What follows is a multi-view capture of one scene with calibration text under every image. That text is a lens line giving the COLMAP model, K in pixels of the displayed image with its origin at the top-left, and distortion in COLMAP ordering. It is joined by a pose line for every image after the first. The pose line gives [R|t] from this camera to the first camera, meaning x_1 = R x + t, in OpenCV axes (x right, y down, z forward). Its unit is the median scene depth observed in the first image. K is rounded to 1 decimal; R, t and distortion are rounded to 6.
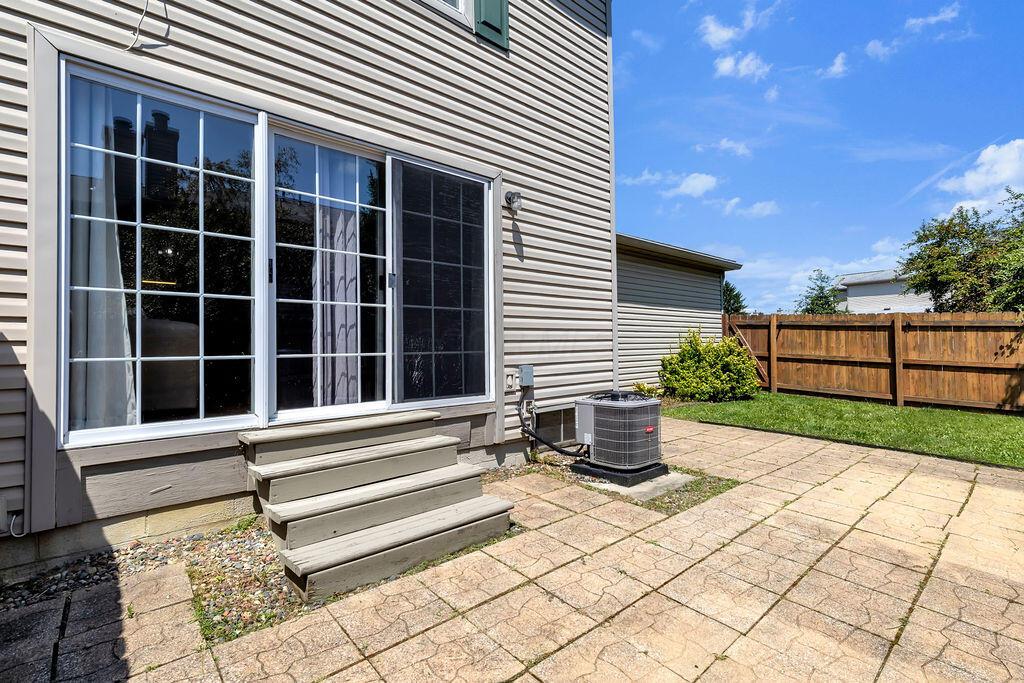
lens RADIAL K [[480.7, 0, 525.4], [0, 480.7, 350.0], [0, 0, 1]] dist [-0.040146, 0.000061]
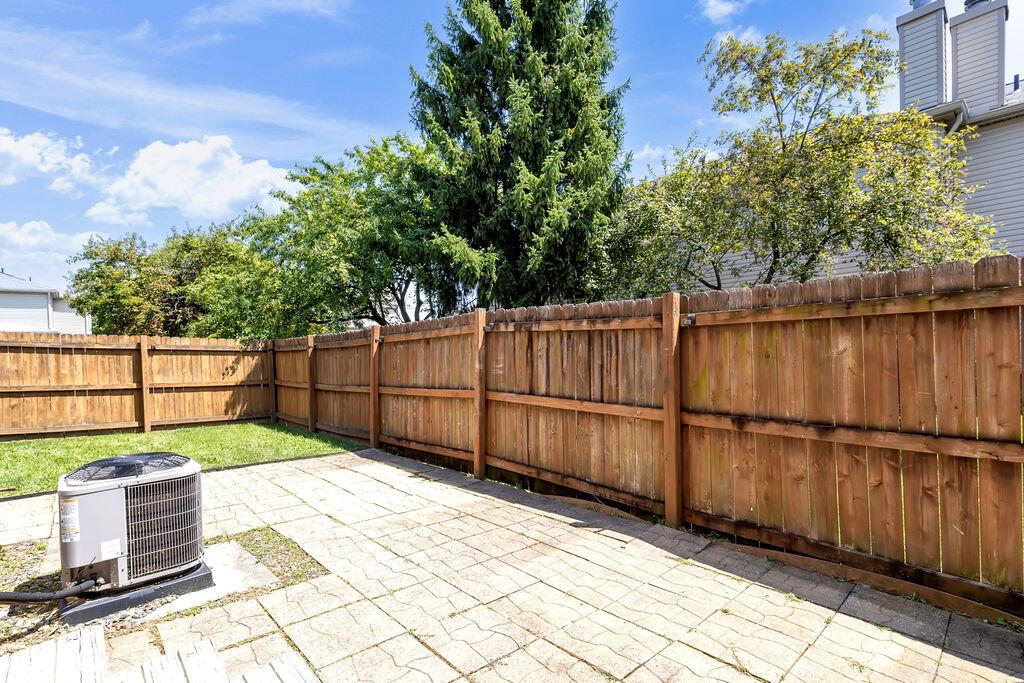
lens RADIAL K [[480.7, 0, 525.4], [0, 480.7, 350.0], [0, 0, 1]] dist [-0.040146, 0.000061]
pose [[-0.055803, 0.009345, 0.998398, -0.243869], [0.037913, 0.999255, -0.007234, -0.015512], [-0.997722, 0.037449, -0.056115, 0.289149]]
